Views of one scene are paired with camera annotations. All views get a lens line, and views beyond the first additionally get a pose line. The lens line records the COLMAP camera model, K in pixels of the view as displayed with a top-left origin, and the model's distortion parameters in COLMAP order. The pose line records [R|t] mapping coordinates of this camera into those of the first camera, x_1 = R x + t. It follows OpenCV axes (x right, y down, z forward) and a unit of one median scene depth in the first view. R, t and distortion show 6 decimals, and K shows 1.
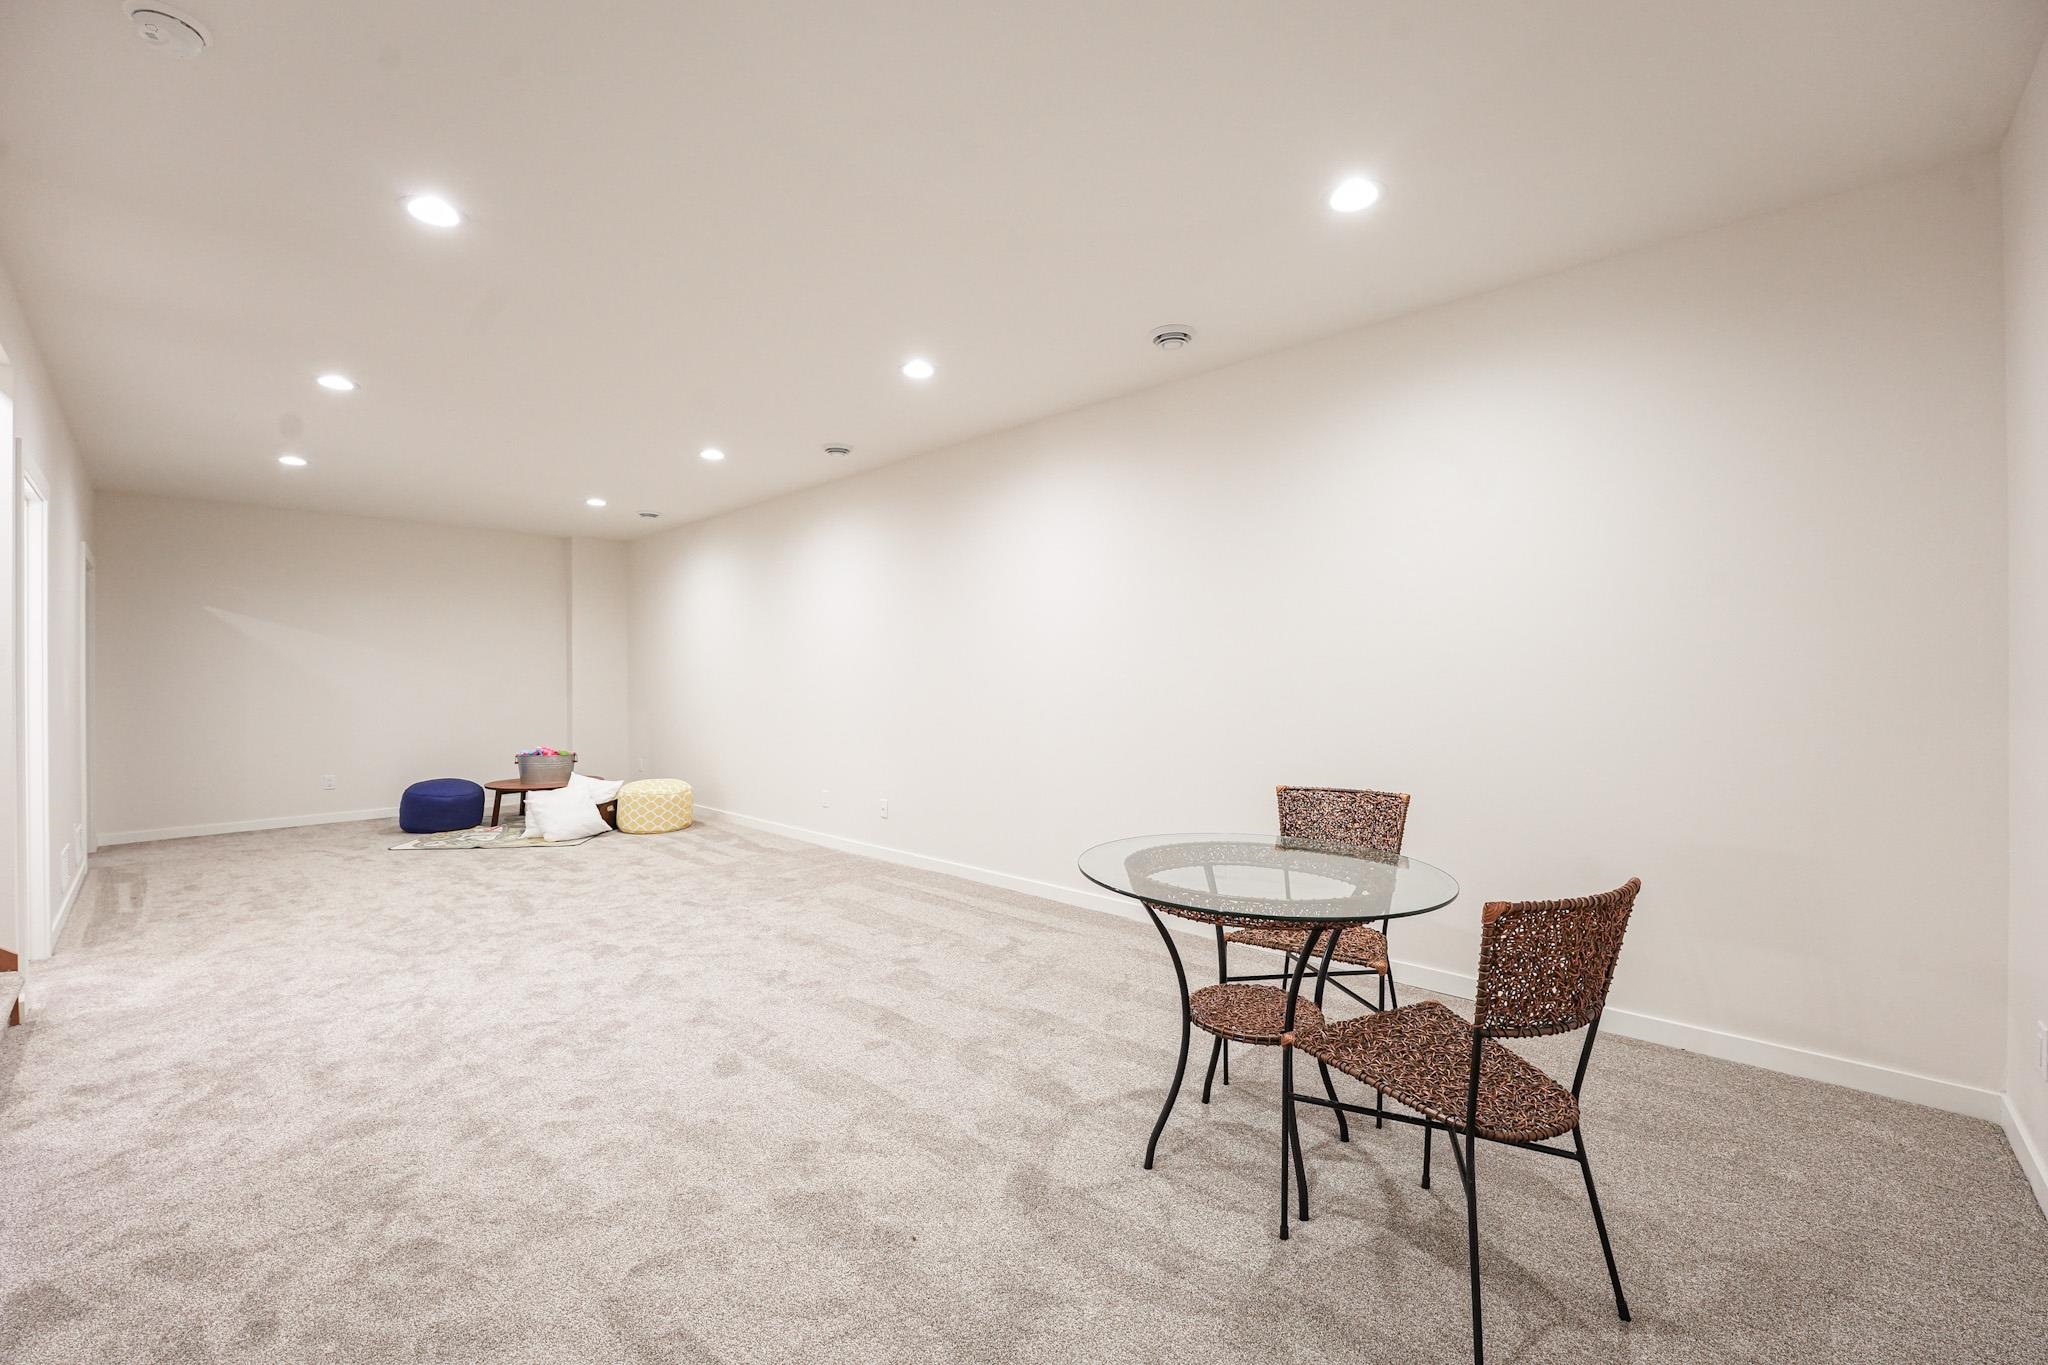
lens RADIAL K [[849.8, 0, 1023.8], [0, 849.8, 680.9], [0, 0, 1]] dist [-0.030827, 0.004132]
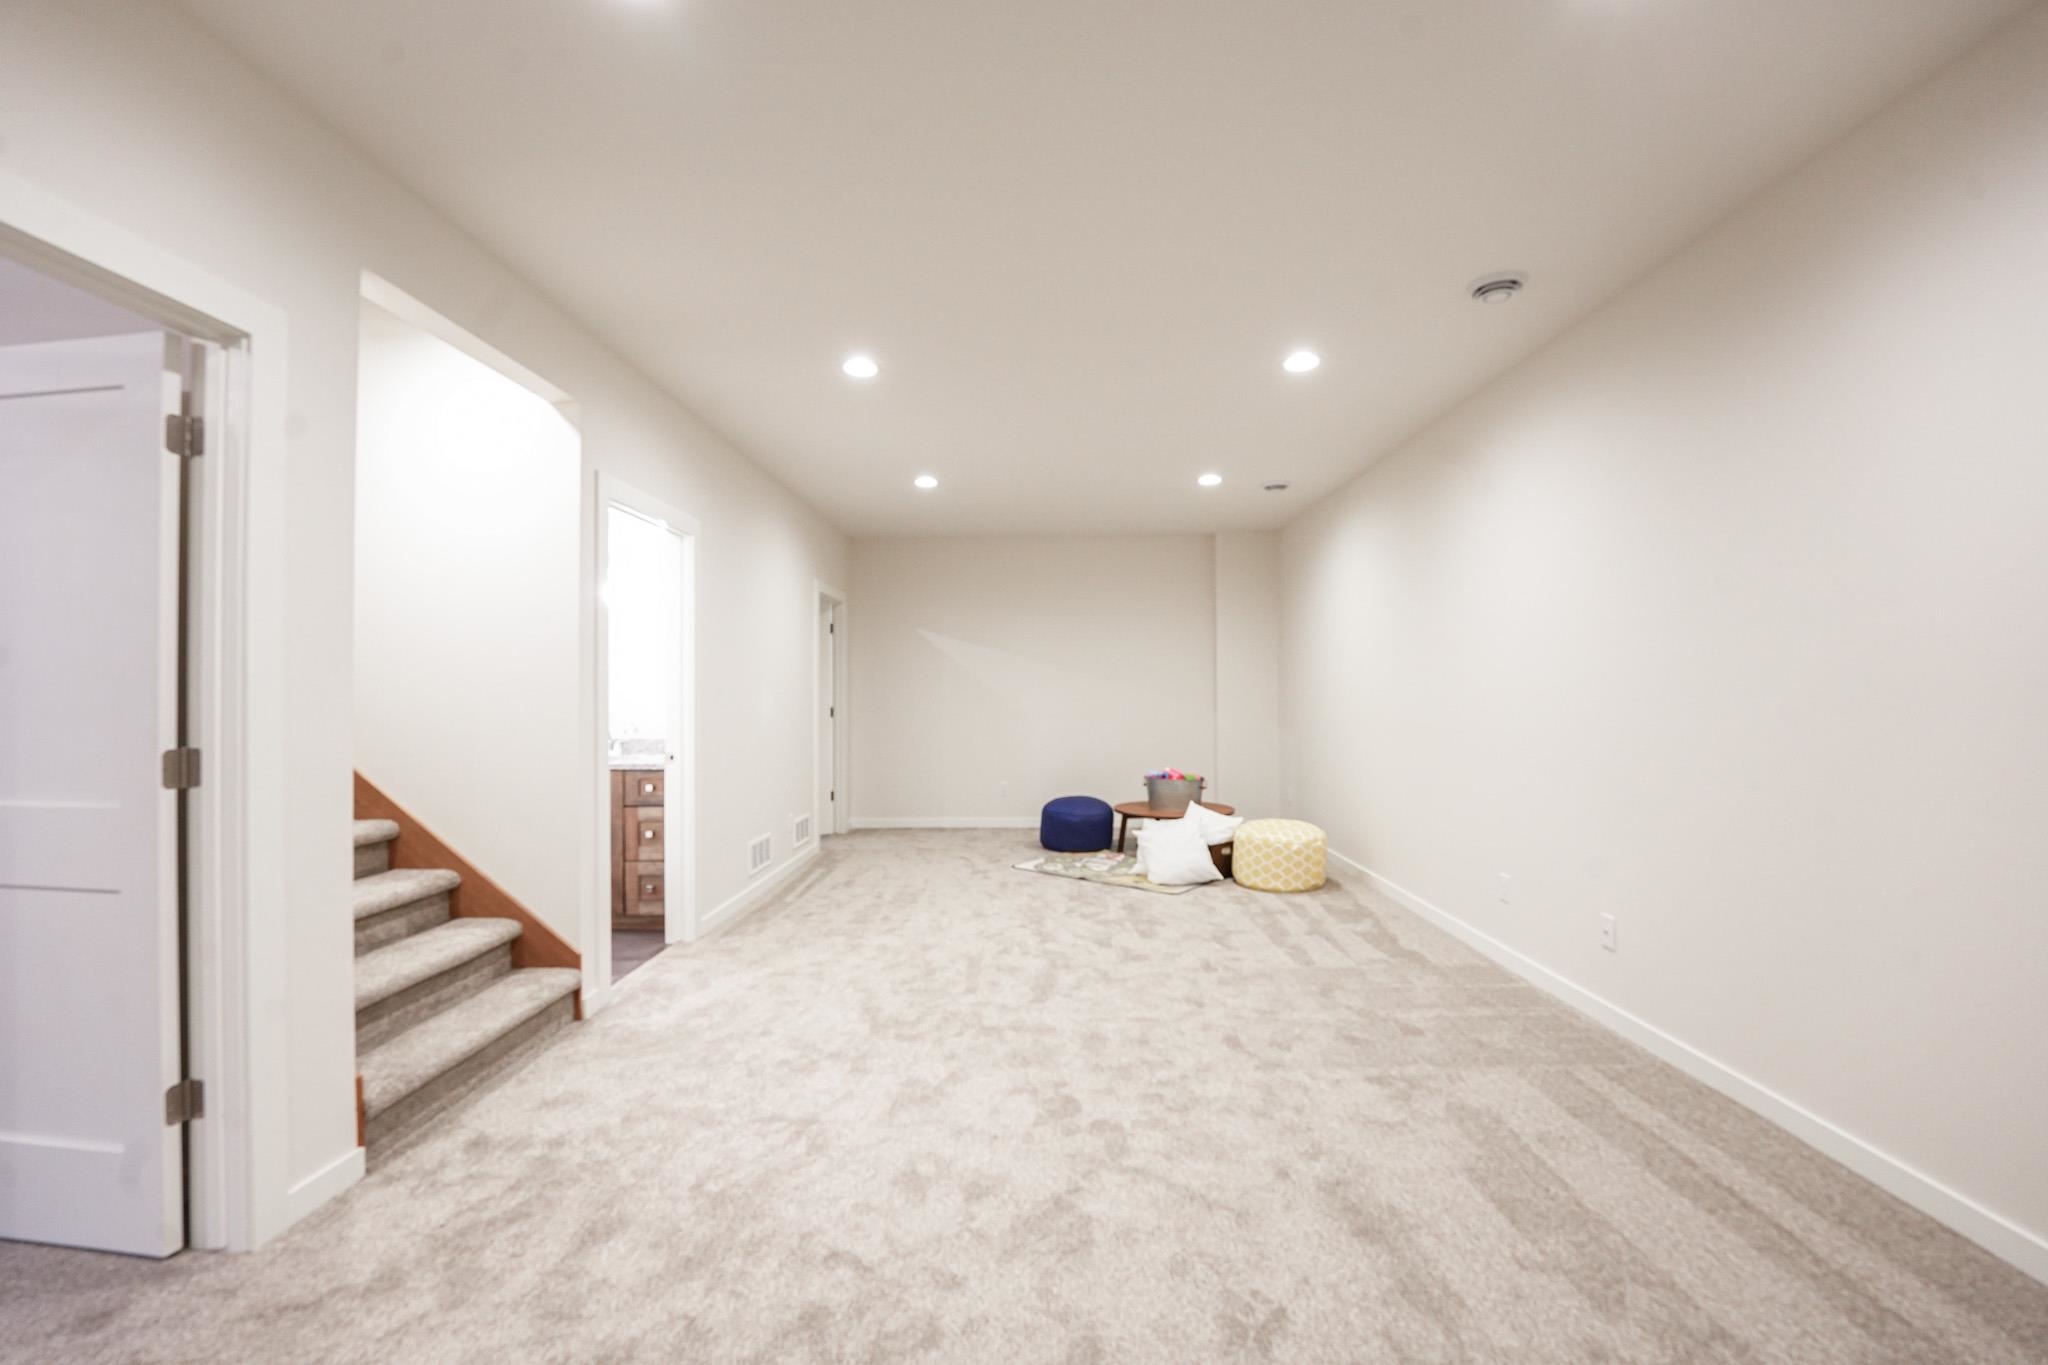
lens RADIAL K [[849.8, 0, 1016.8], [0, 849.8, 685.5], [0, 0, 1]] dist [-0.030827, 0.004132]
pose [[0.671851, -0.003062, -0.740680, -0.018260], [-0.002003, 0.999980, -0.005952, -0.003957], [0.740683, 0.005482, 0.671832, 0.304414]]
